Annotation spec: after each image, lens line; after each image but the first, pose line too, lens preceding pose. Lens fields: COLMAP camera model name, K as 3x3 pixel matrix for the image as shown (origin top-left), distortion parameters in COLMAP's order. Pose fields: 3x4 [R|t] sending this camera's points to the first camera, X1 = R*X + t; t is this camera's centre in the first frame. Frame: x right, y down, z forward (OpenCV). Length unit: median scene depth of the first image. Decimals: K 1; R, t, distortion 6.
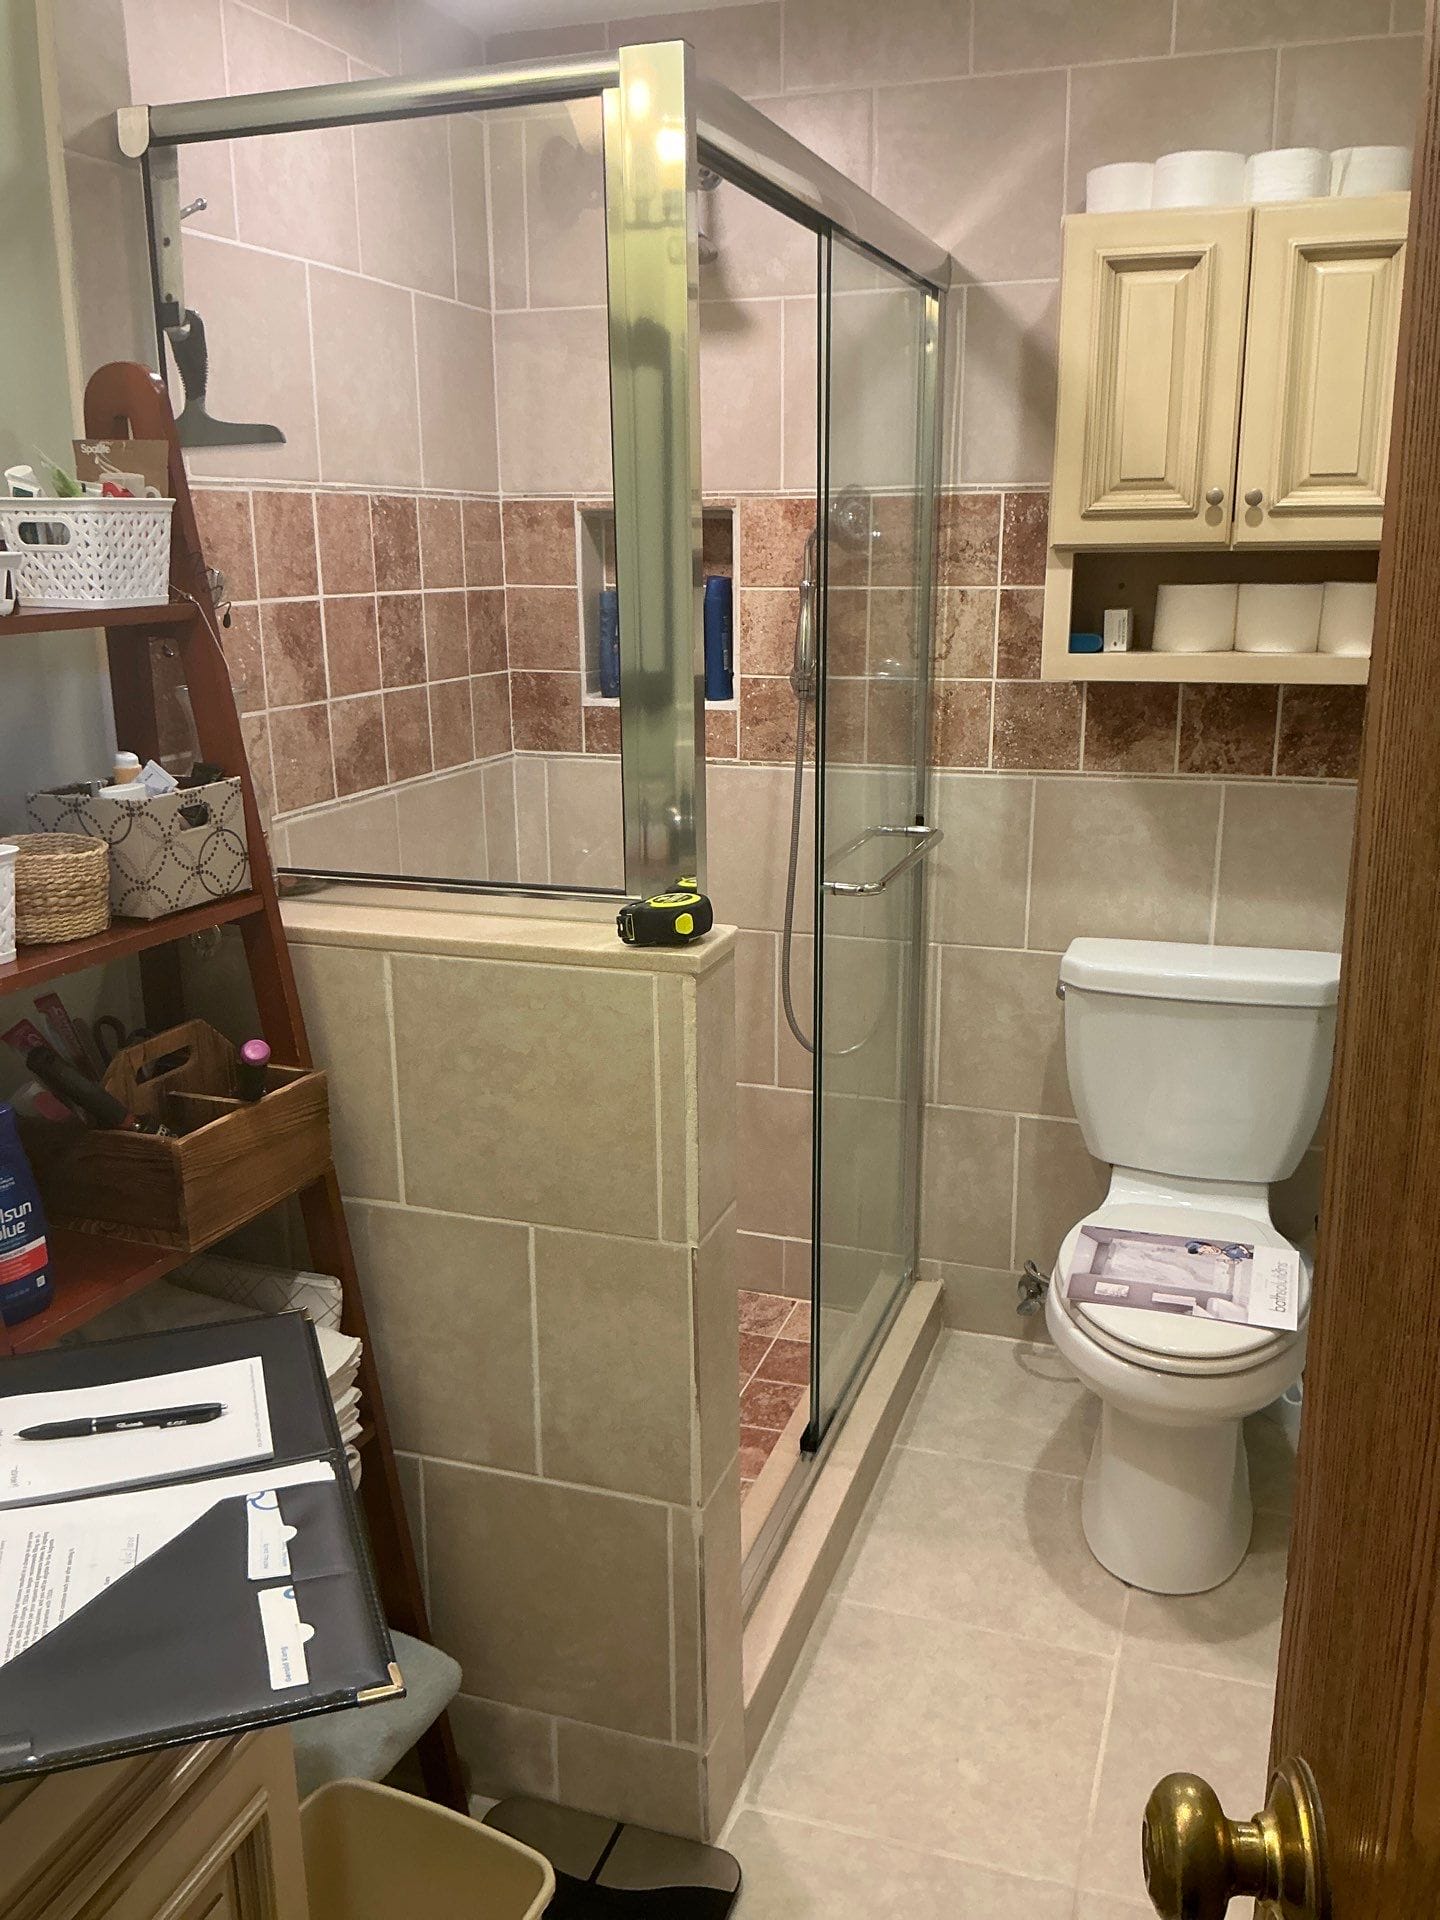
lens RADIAL K [[1639.9, 0, 720.0], [0, 1639.9, 960.0], [0, 0, 1]] dist [0.076172, -0.001491]
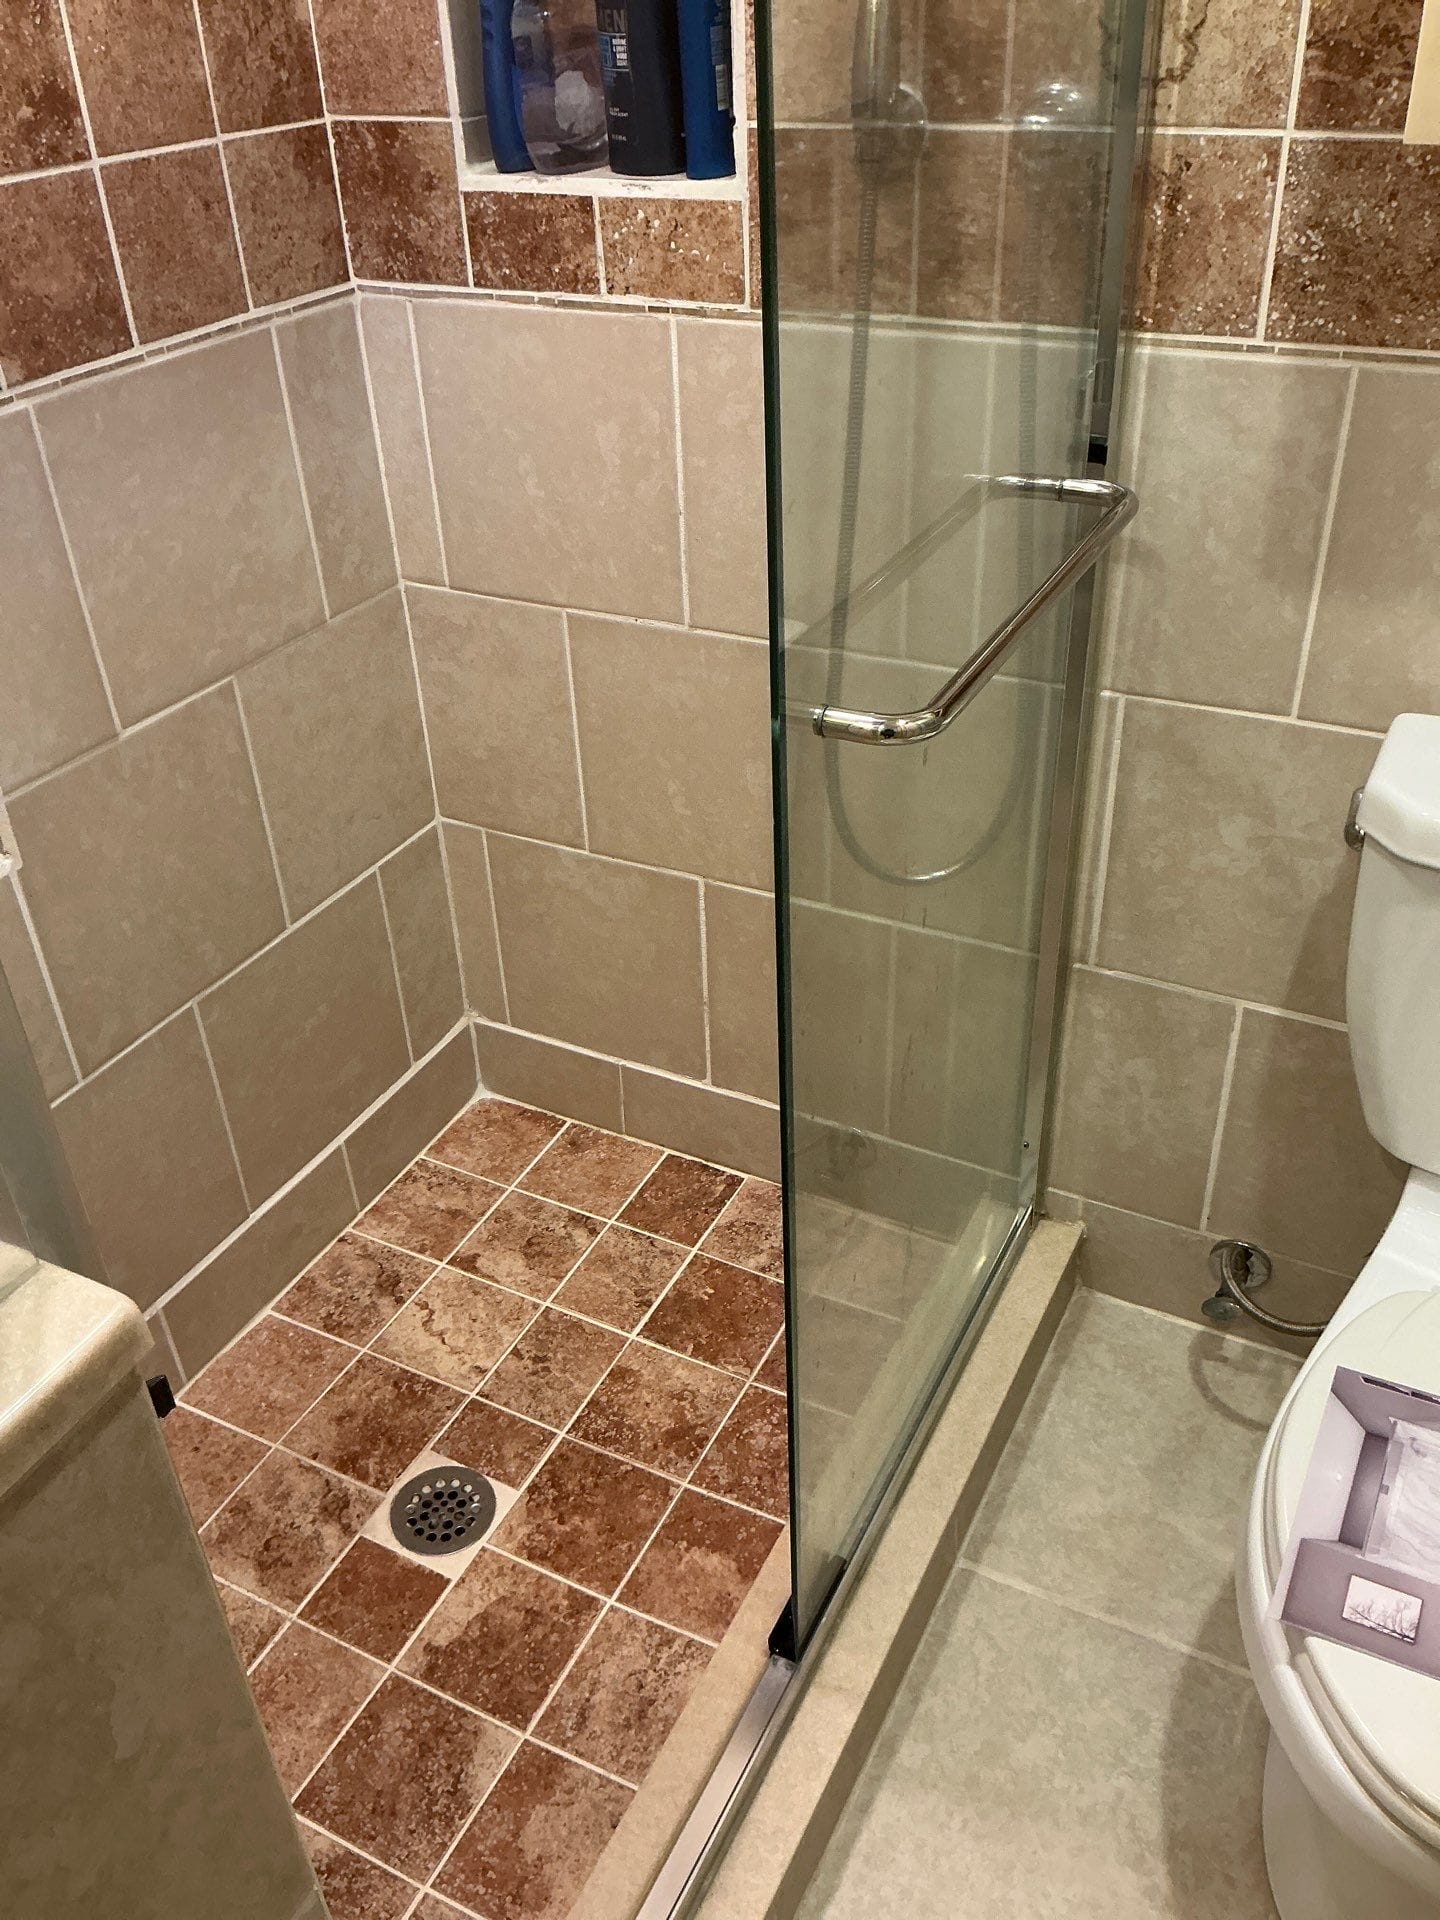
lens RADIAL K [[1599.1, 0, 720.0], [0, 1599.1, 960.0], [0, 0, 1]] dist [0.051859, -0.108114]
pose [[0.988830, 0.053480, -0.139121, 0.084140], [-0.004911, 0.944592, 0.328210, -0.097349], [0.148965, -0.323860, 0.934304, 0.484919]]
